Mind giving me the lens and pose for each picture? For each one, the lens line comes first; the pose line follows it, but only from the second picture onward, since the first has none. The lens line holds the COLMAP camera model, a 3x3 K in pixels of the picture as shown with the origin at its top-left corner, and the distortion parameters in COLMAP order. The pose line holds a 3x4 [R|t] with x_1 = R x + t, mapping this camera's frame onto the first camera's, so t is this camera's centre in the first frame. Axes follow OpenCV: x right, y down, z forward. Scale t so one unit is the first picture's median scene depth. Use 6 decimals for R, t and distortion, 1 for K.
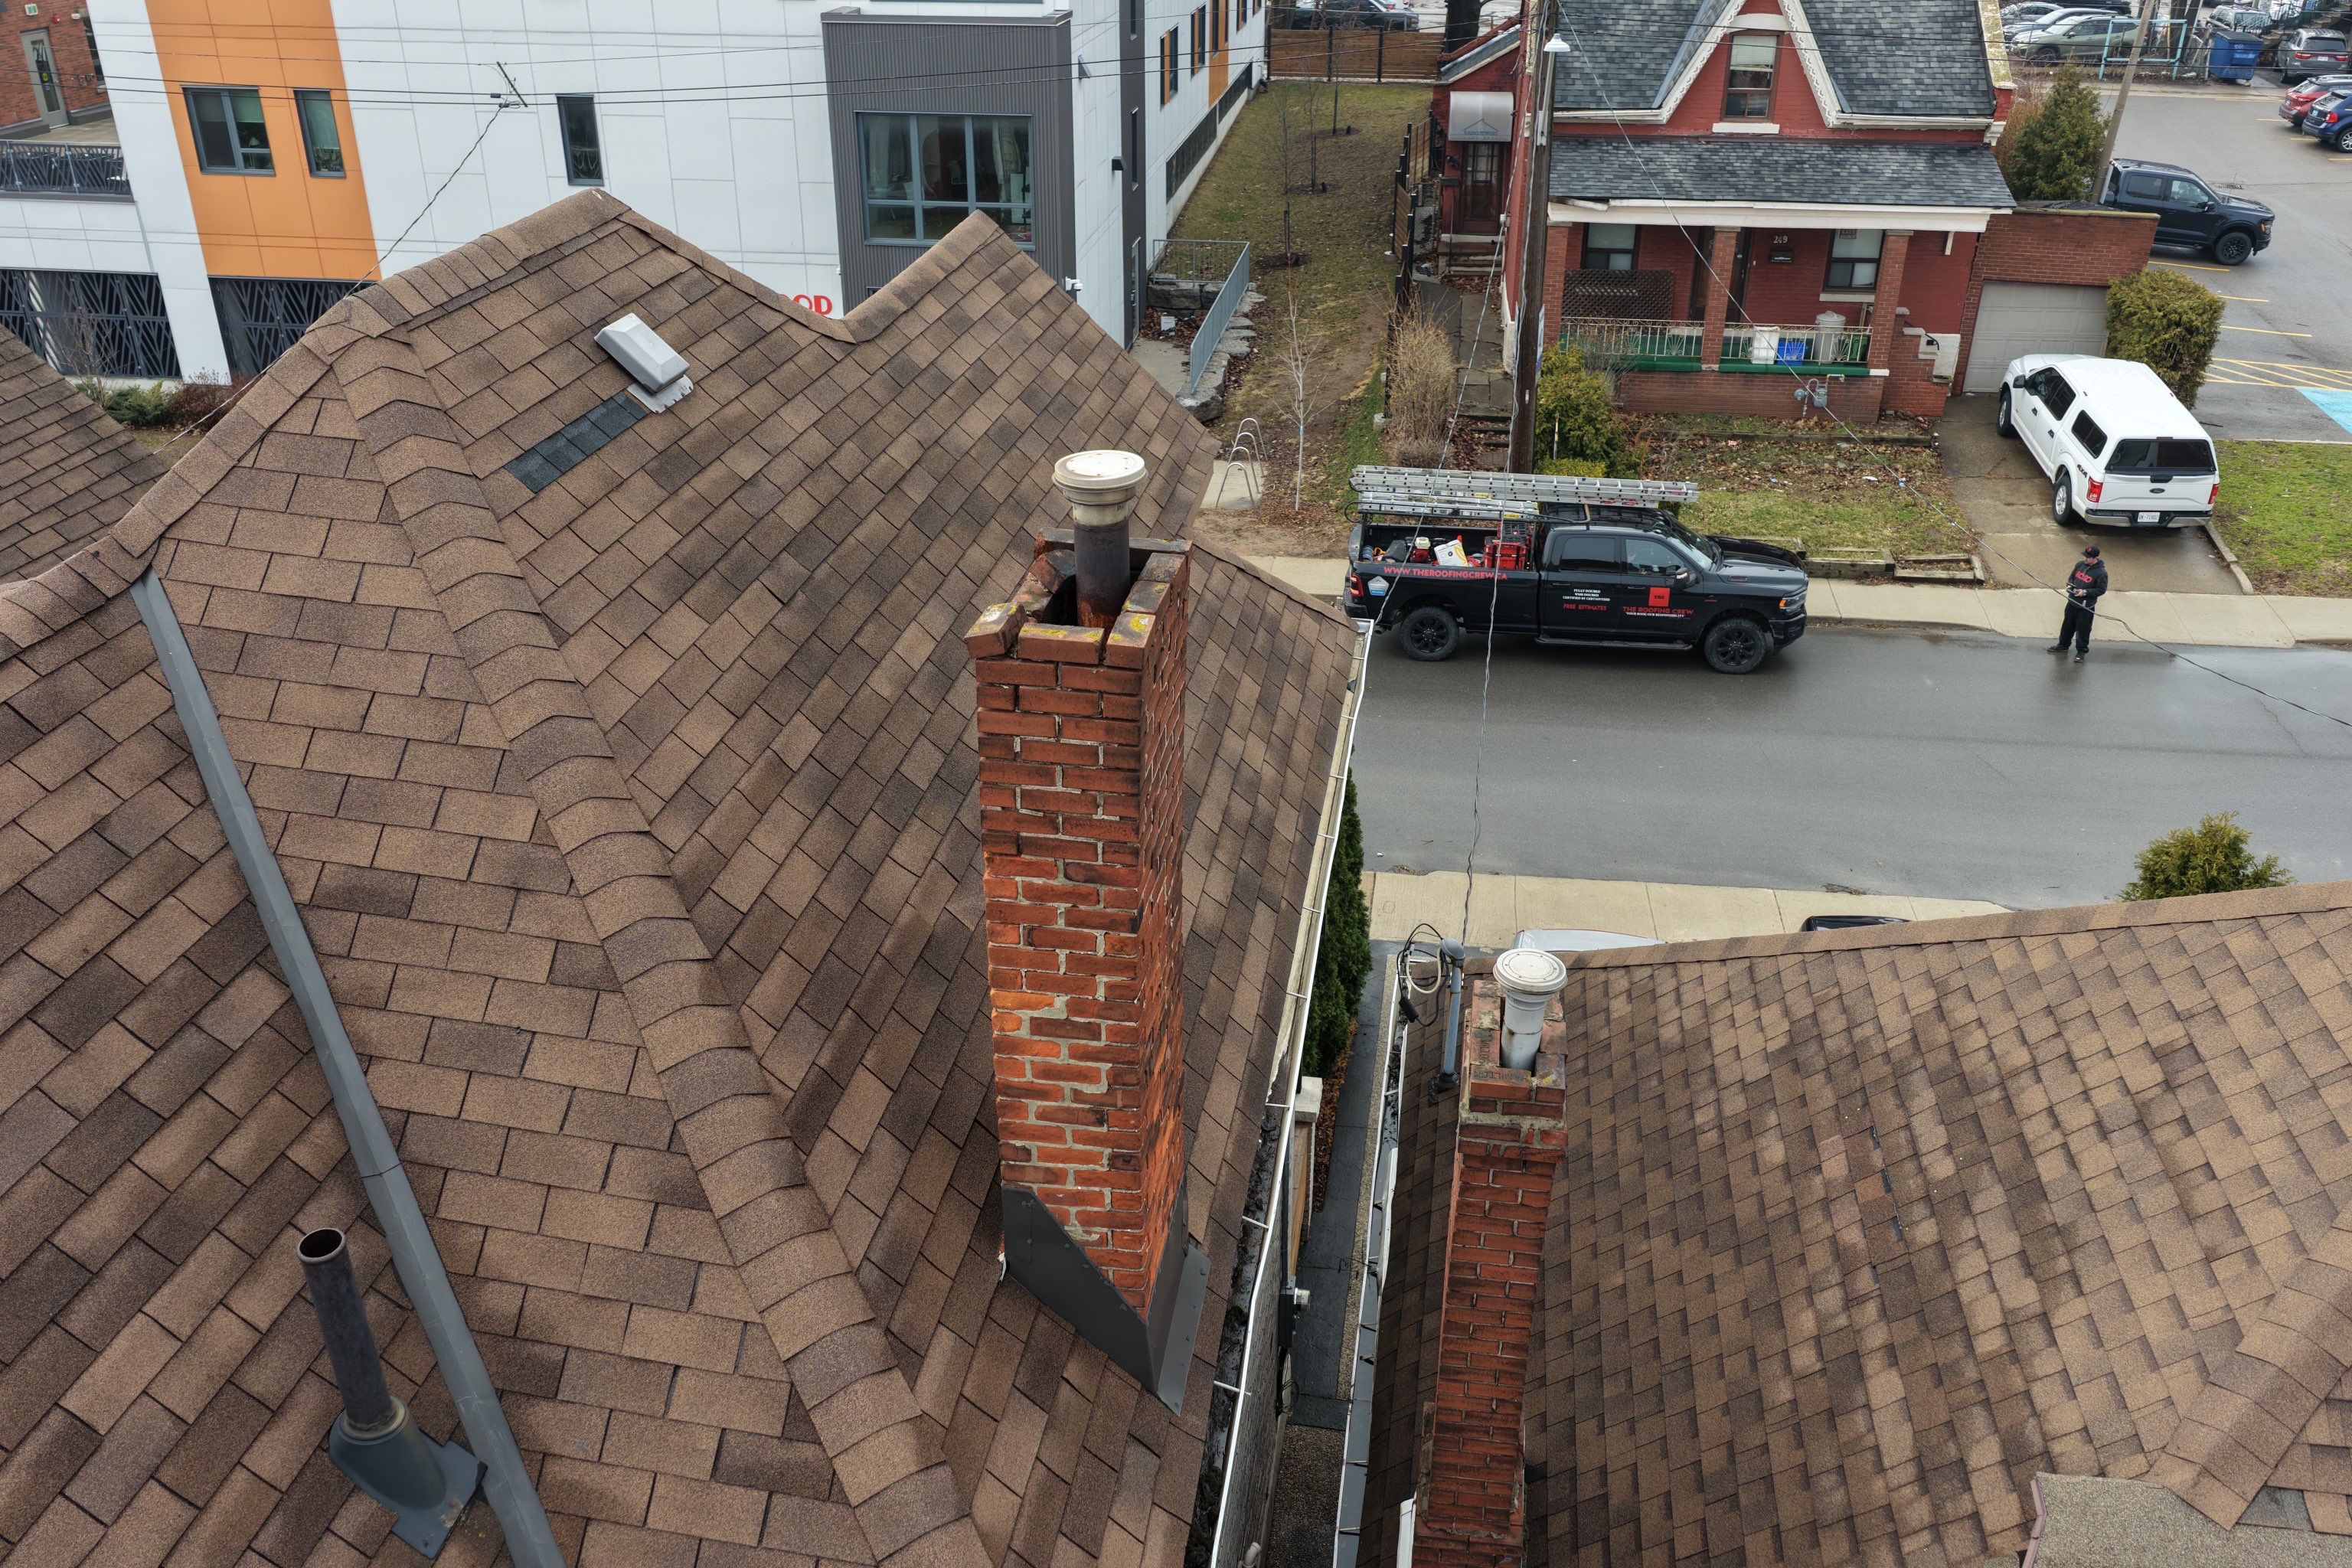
lens RADIAL K [[1956.0, 0, 1173.9], [0, 1956.0, 798.3], [0, 0, 1]] dist [-0.010978, 0.030444]
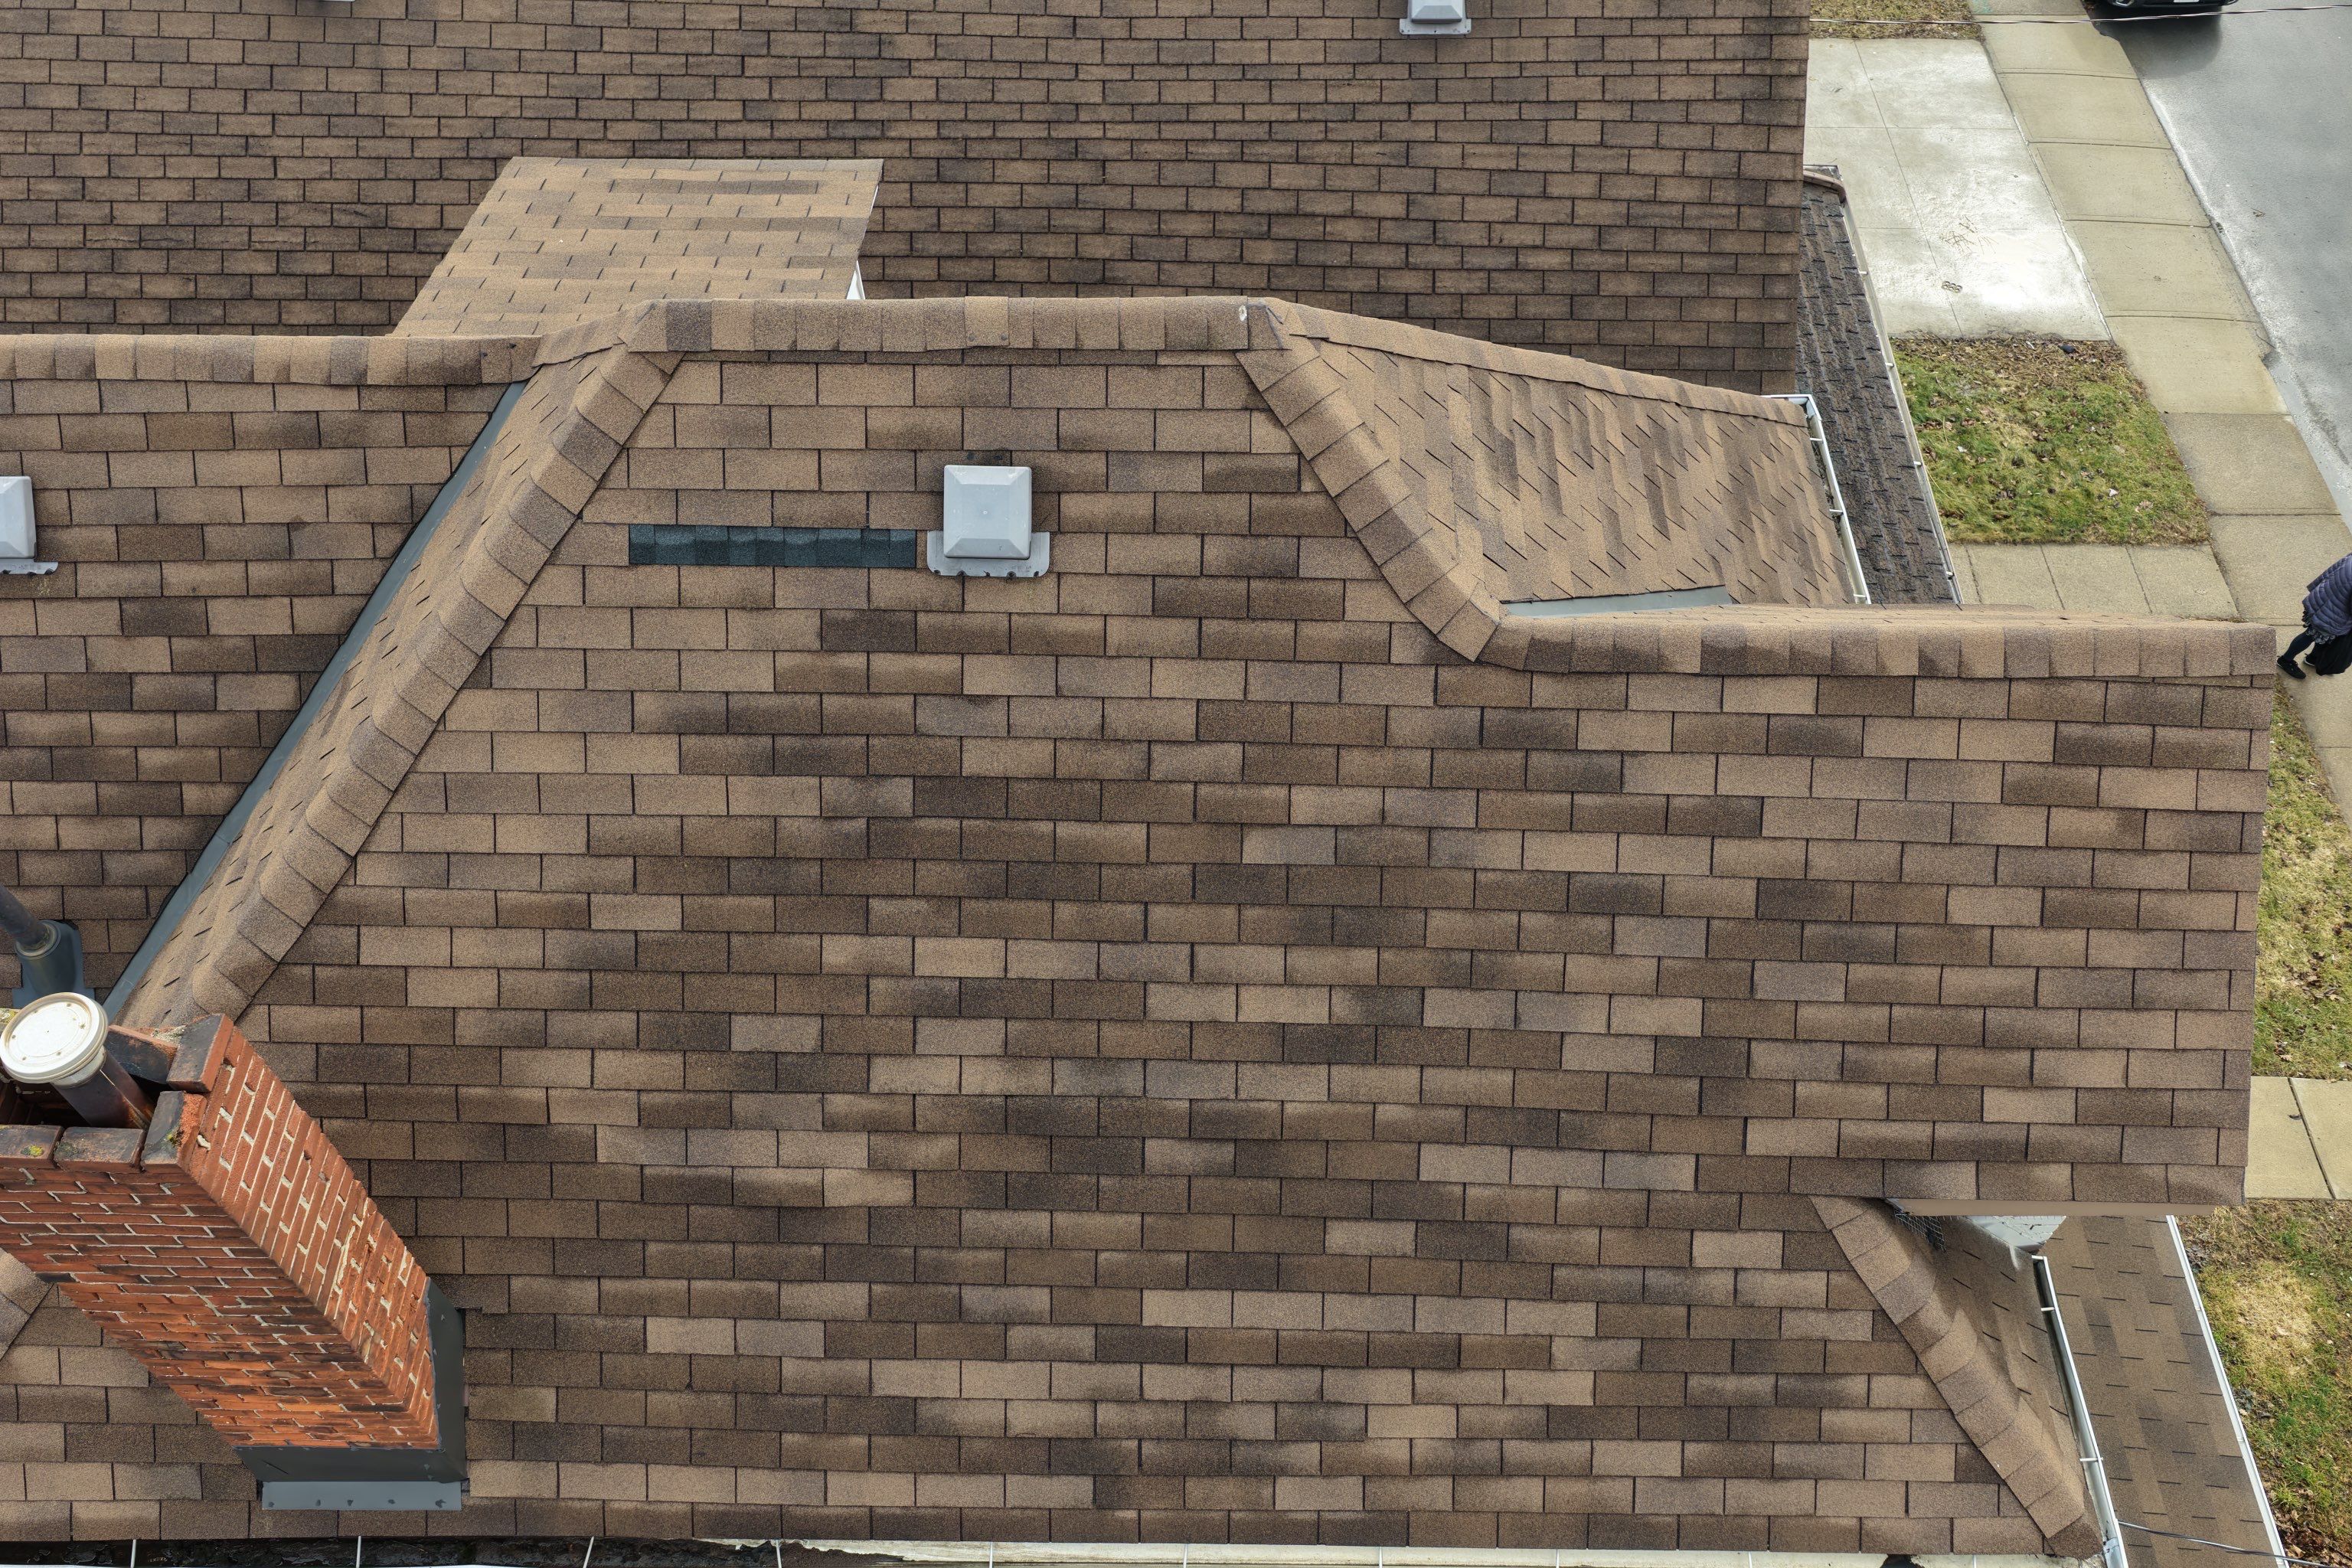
lens RADIAL K [[1956.0, 0, 1173.0], [0, 1956.0, 796.5], [0, 0, 1]] dist [-0.010978, 0.030444]
pose [[0.142960, 0.788798, -0.597796, 0.357196], [-0.454435, 0.588883, 0.668361, -0.775079], [0.879234, 0.176111, 0.442644, 0.721352]]
